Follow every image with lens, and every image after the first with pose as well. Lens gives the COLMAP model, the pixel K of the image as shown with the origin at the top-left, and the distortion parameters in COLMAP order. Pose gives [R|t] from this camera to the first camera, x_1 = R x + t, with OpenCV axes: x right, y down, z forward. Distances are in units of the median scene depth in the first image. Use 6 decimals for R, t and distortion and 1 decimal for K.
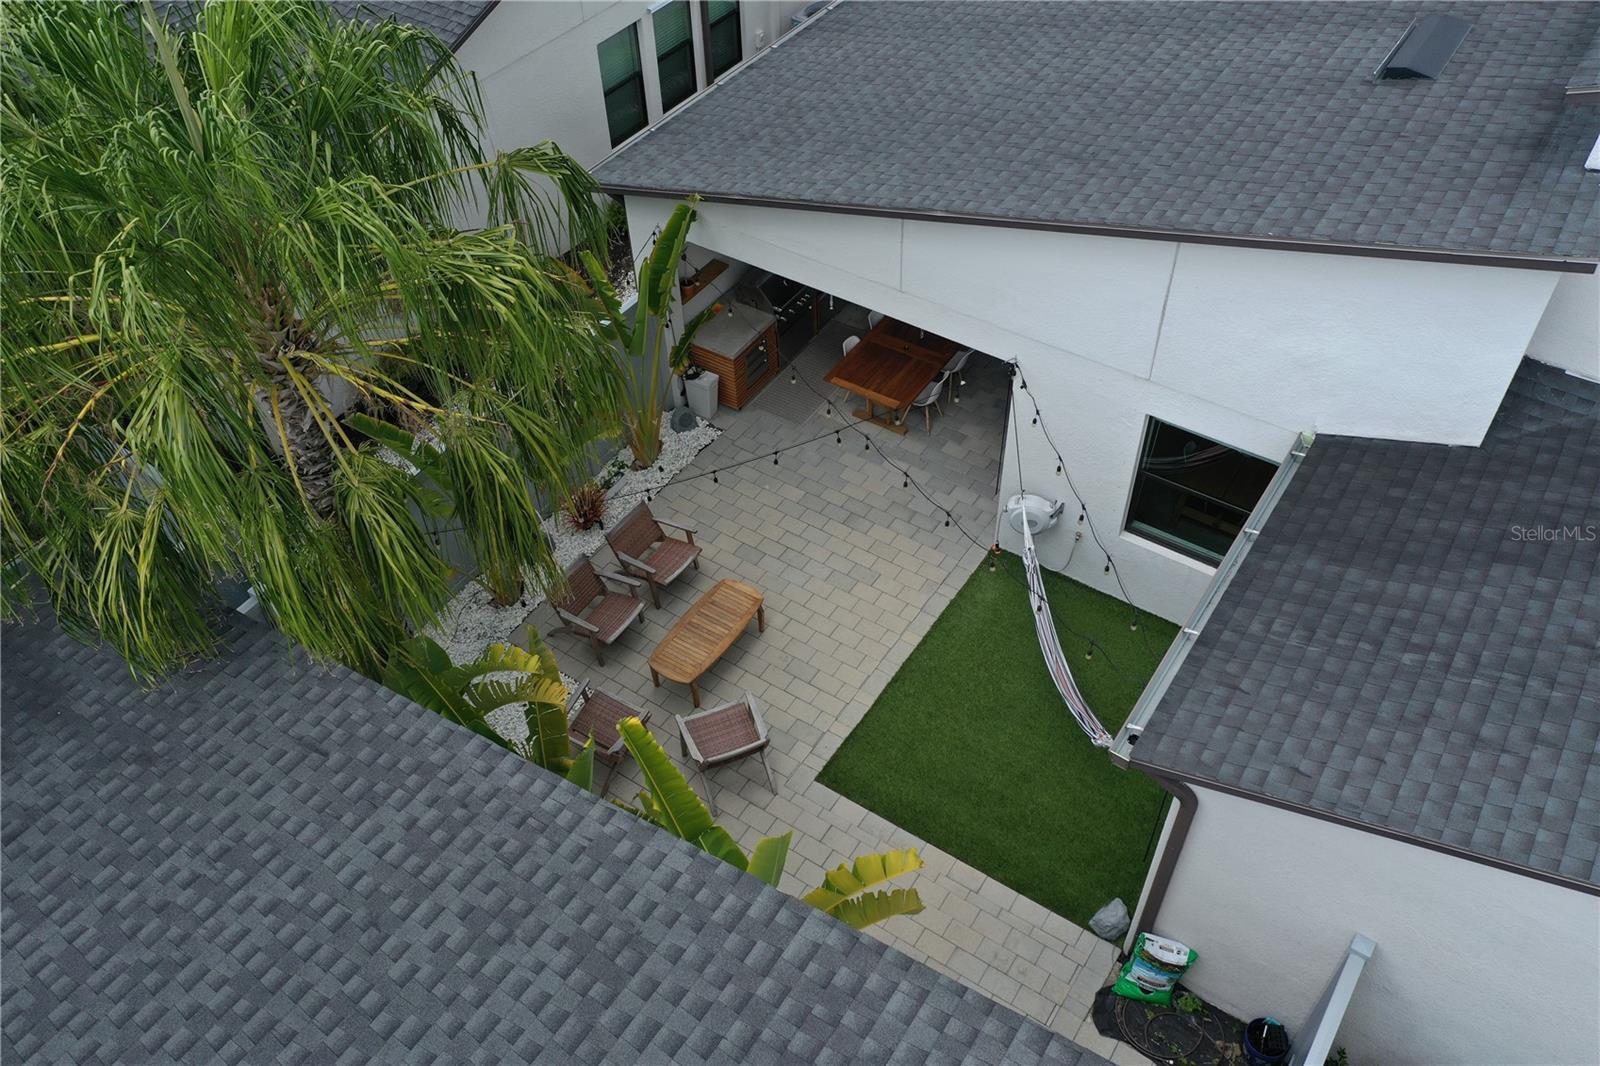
lens RADIAL K [[1273.0, 0, 803.9], [0, 1273.0, 534.5], [0, 0, 1]] dist [0.014891, 0.006076]
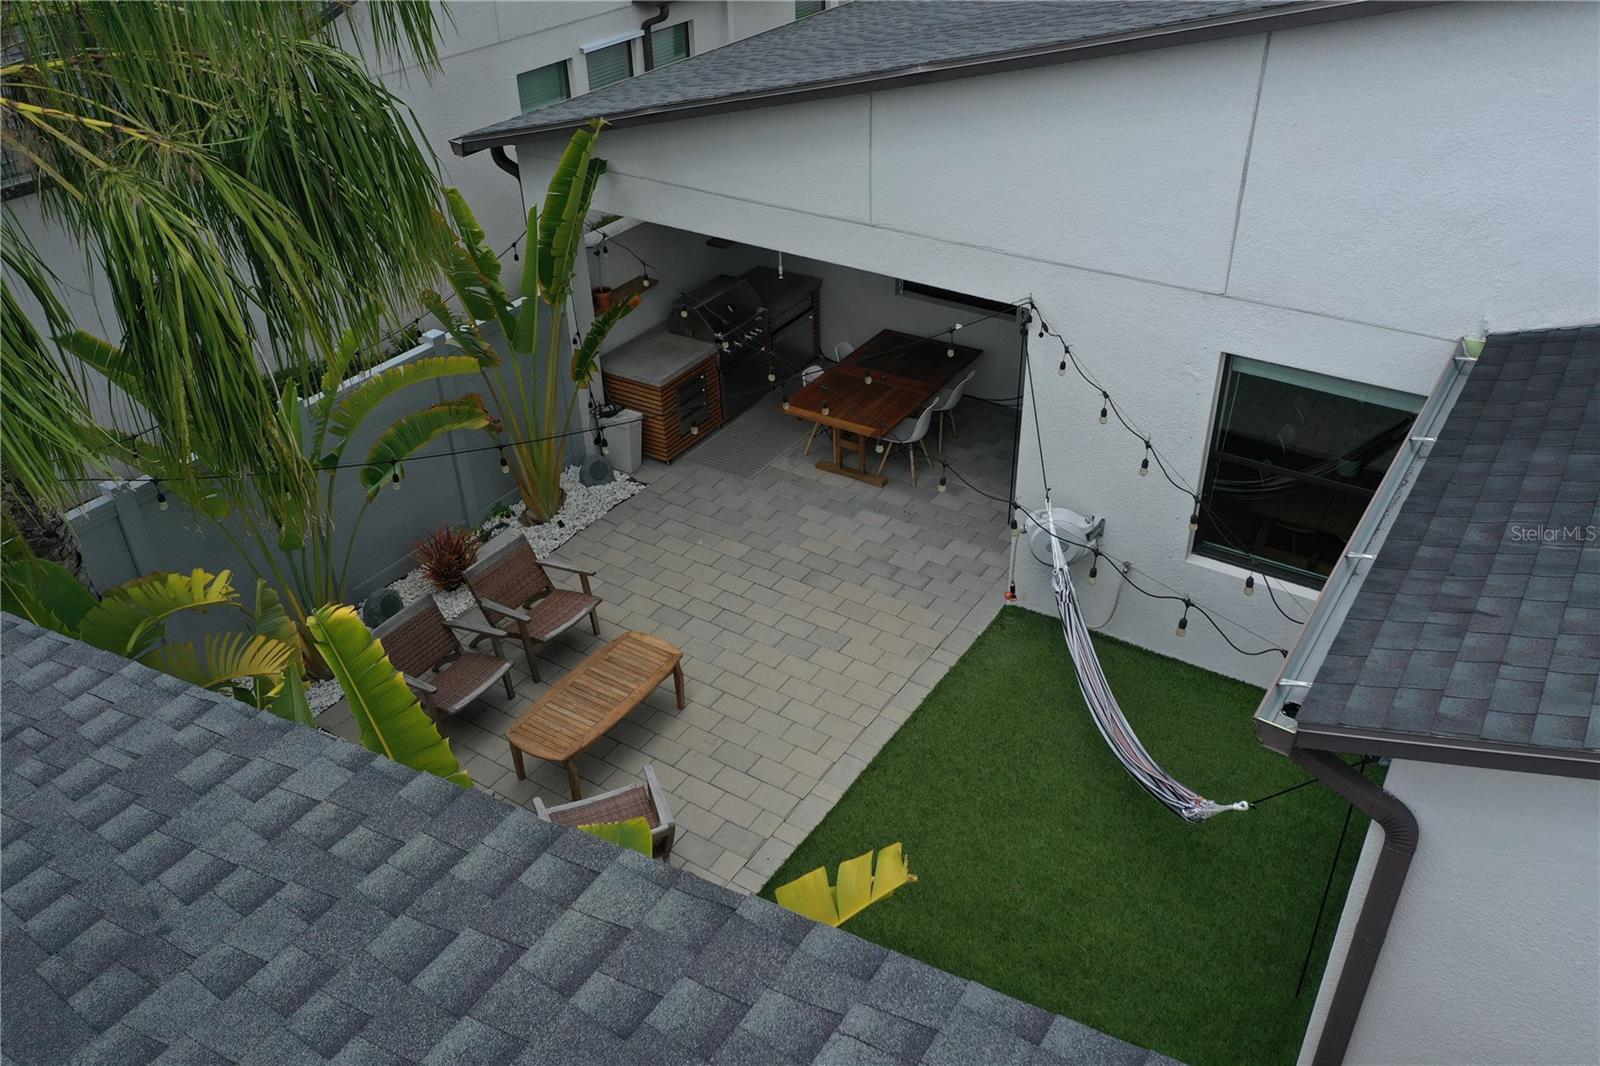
lens RADIAL K [[1273.0, 0, 804.5], [0, 1273.0, 536.8], [0, 0, 1]] dist [0.014891, 0.006076]
pose [[0.999956, -0.002746, 0.008960, 0.031782], [0.004677, 0.974752, -0.223242, 0.157027], [-0.008121, 0.223274, 0.974722, 0.333247]]
